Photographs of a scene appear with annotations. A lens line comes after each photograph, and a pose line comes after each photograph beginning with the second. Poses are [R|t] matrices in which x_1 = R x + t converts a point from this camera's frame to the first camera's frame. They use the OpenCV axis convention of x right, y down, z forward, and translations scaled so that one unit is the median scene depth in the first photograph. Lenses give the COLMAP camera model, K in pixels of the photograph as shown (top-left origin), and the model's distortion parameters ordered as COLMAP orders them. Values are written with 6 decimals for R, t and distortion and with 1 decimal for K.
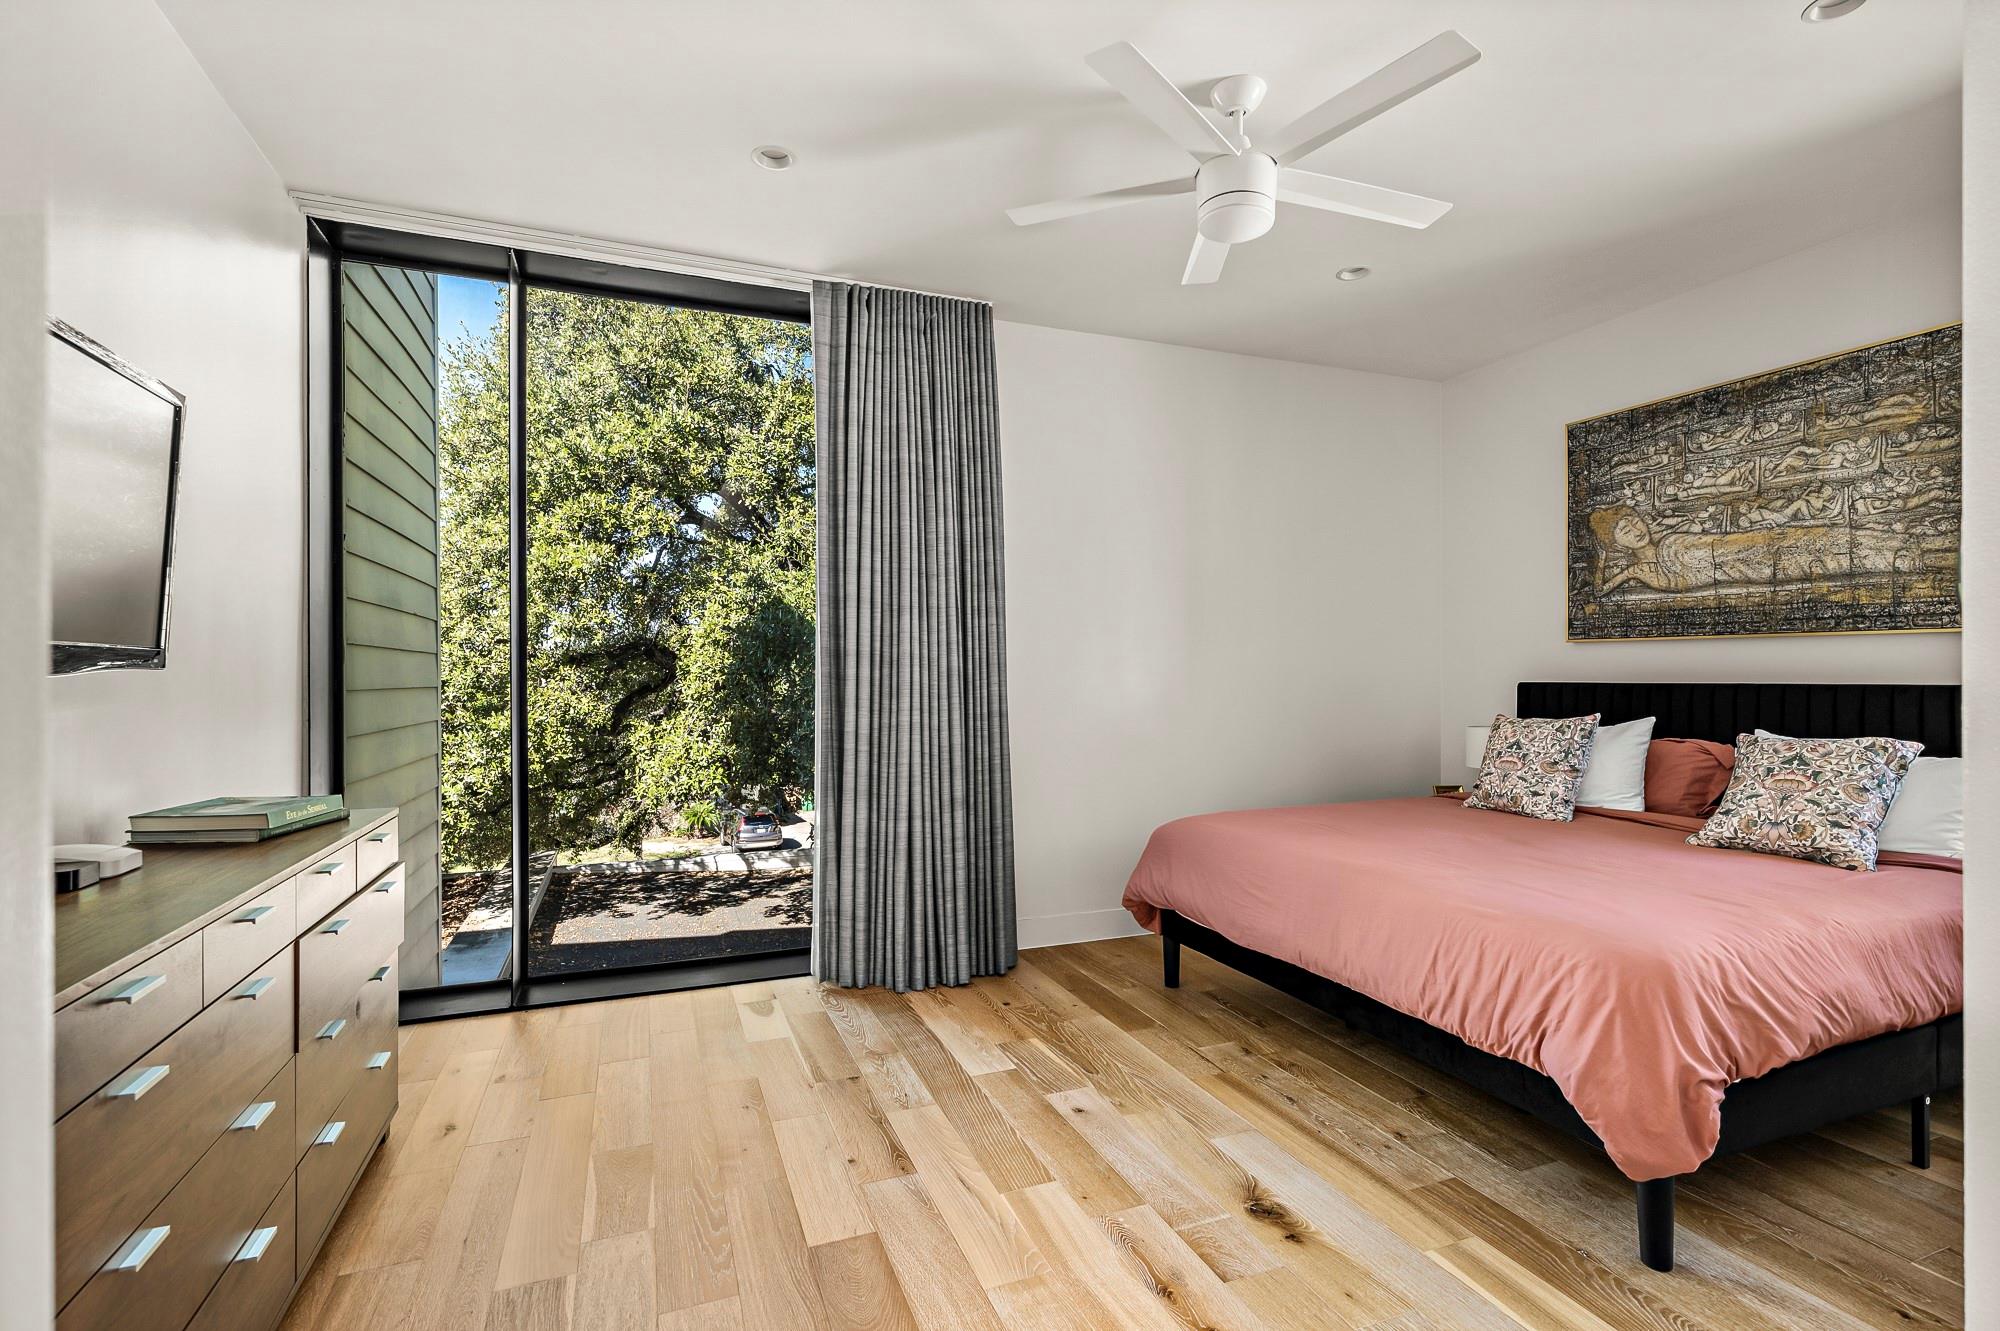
lens RADIAL K [[919.1, 0, 978.7], [0, 919.1, 679.5], [0, 0, 1]] dist [-0.000453, 0.001253]
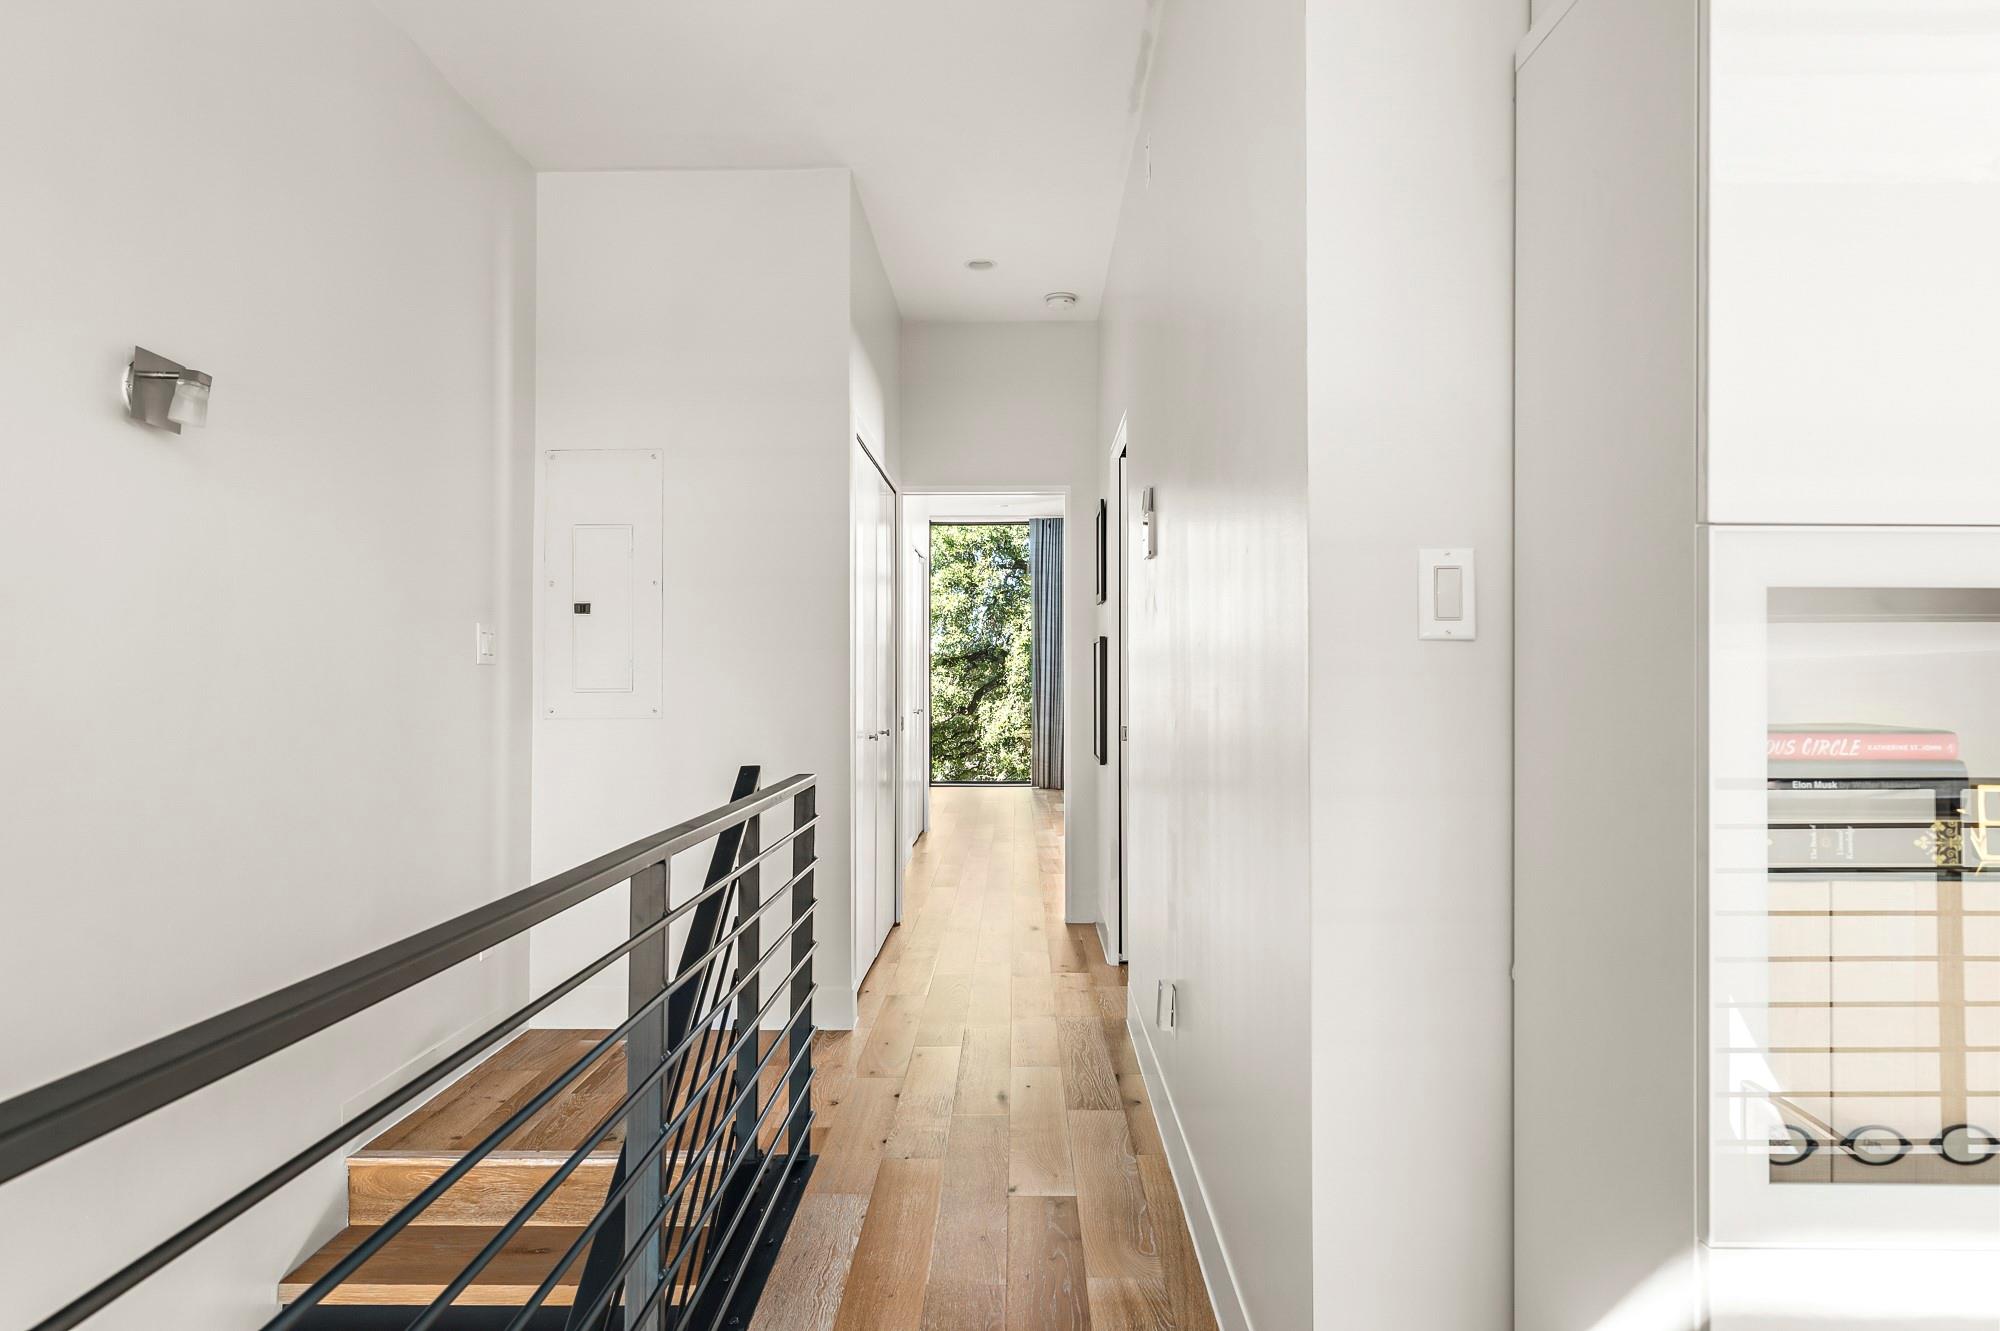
lens RADIAL K [[1231.9, 0, 1000.1], [0, 1231.9, 666.5], [0, 0, 1]] dist [0.002872, 0.000610]
pose [[0.931750, -0.003271, -0.363085, 1.021678], [-0.000687, 0.999942, -0.010773, 0.022220], [0.363099, 0.010287, 0.931694, -2.310719]]
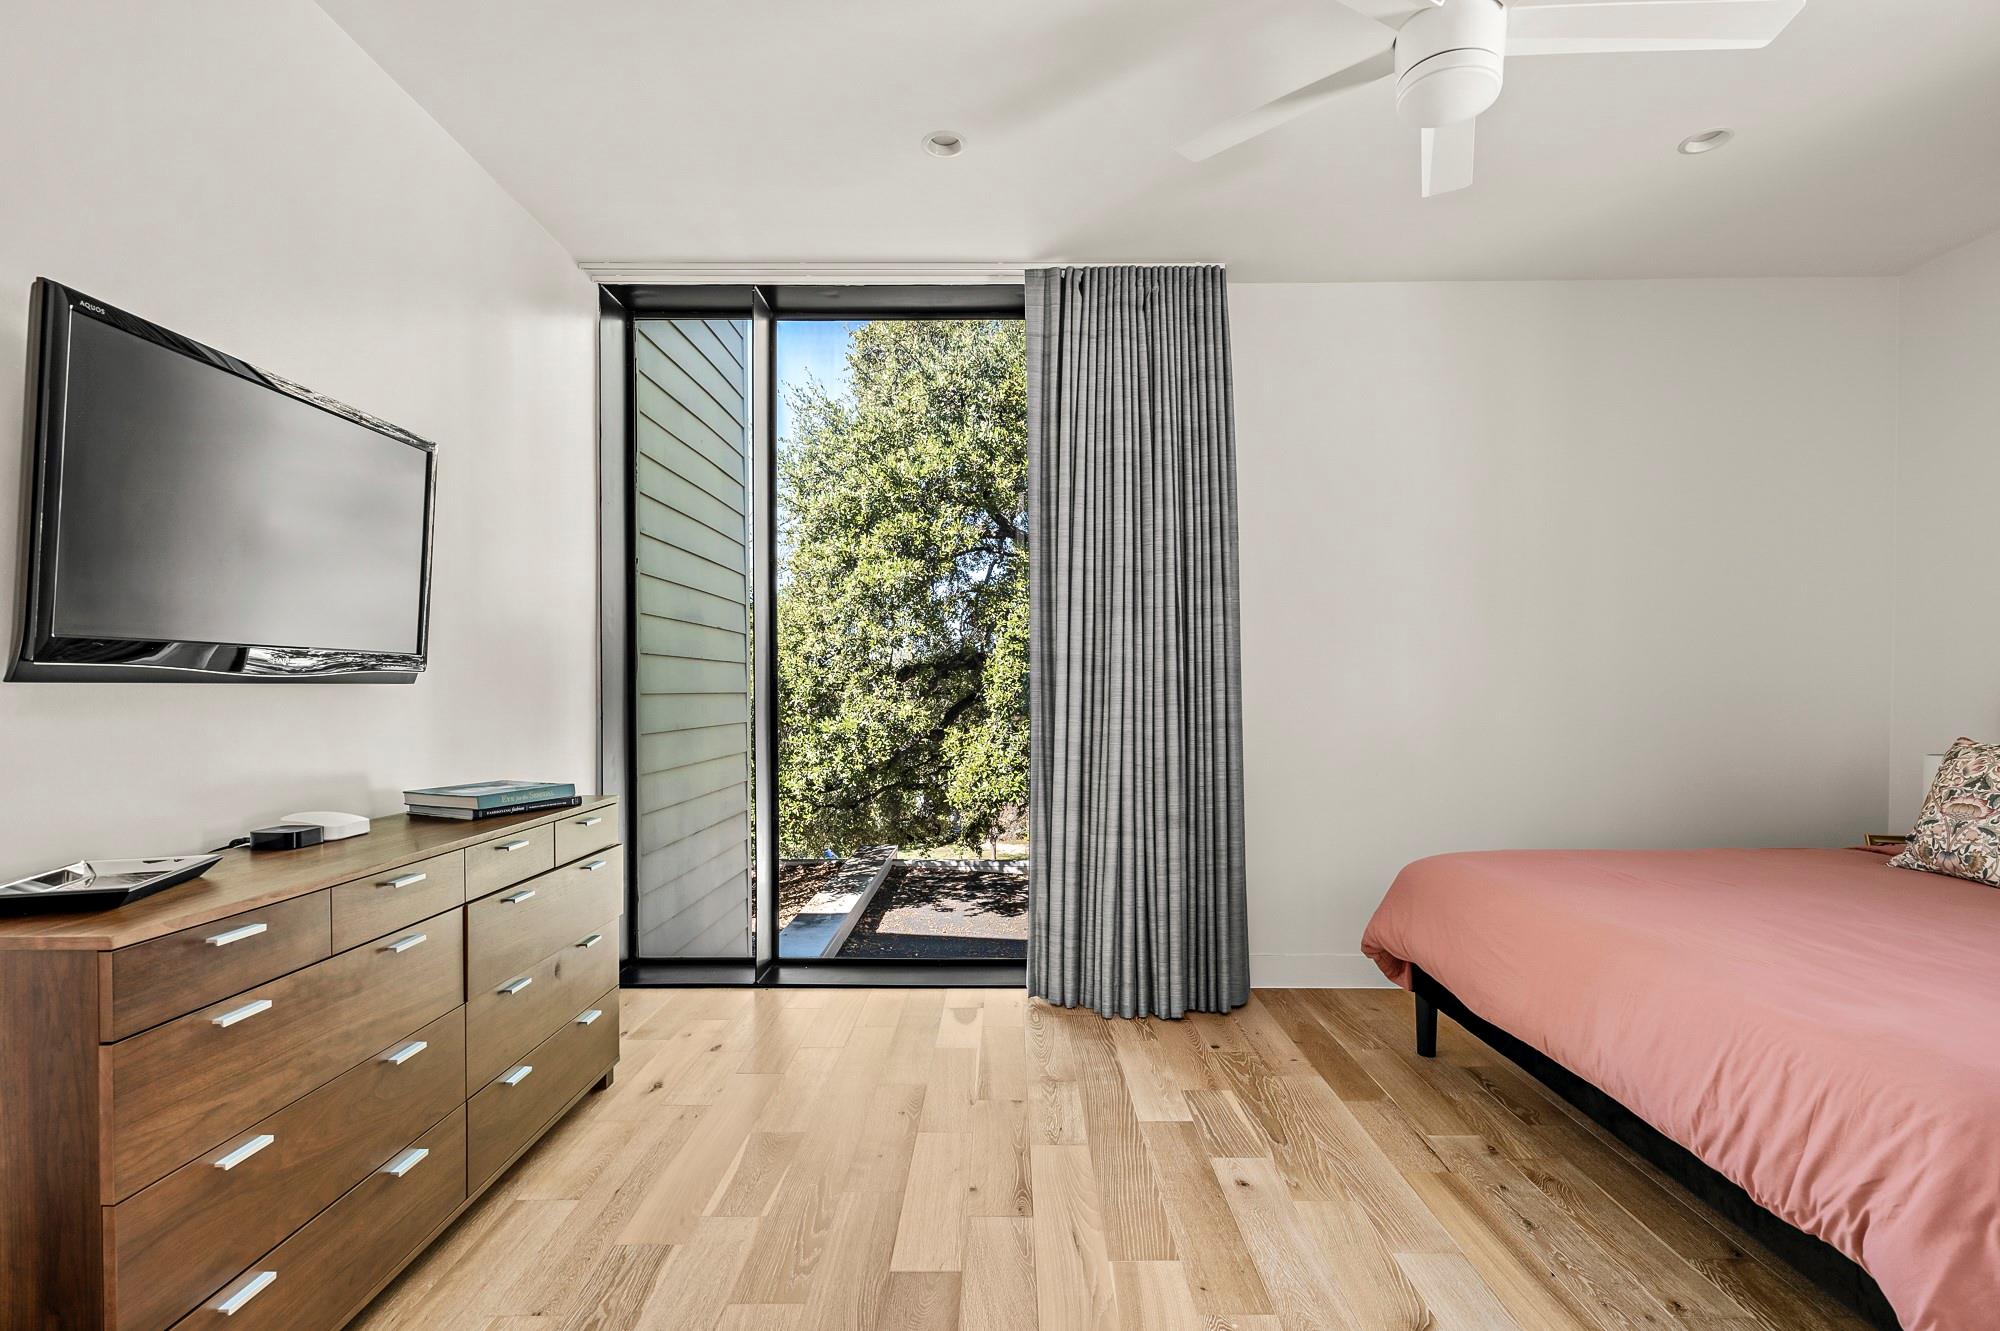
lens RADIAL K [[919.1, 0, 993.8], [0, 919.1, 706.2], [0, 0, 1]] dist [-0.000453, 0.001253]
pose [[0.930656, 0.010520, -0.365744, 0.146290], [-0.004565, 0.999843, 0.017144, 0.005833], [0.365866, -0.014285, 0.930558, 0.086645]]
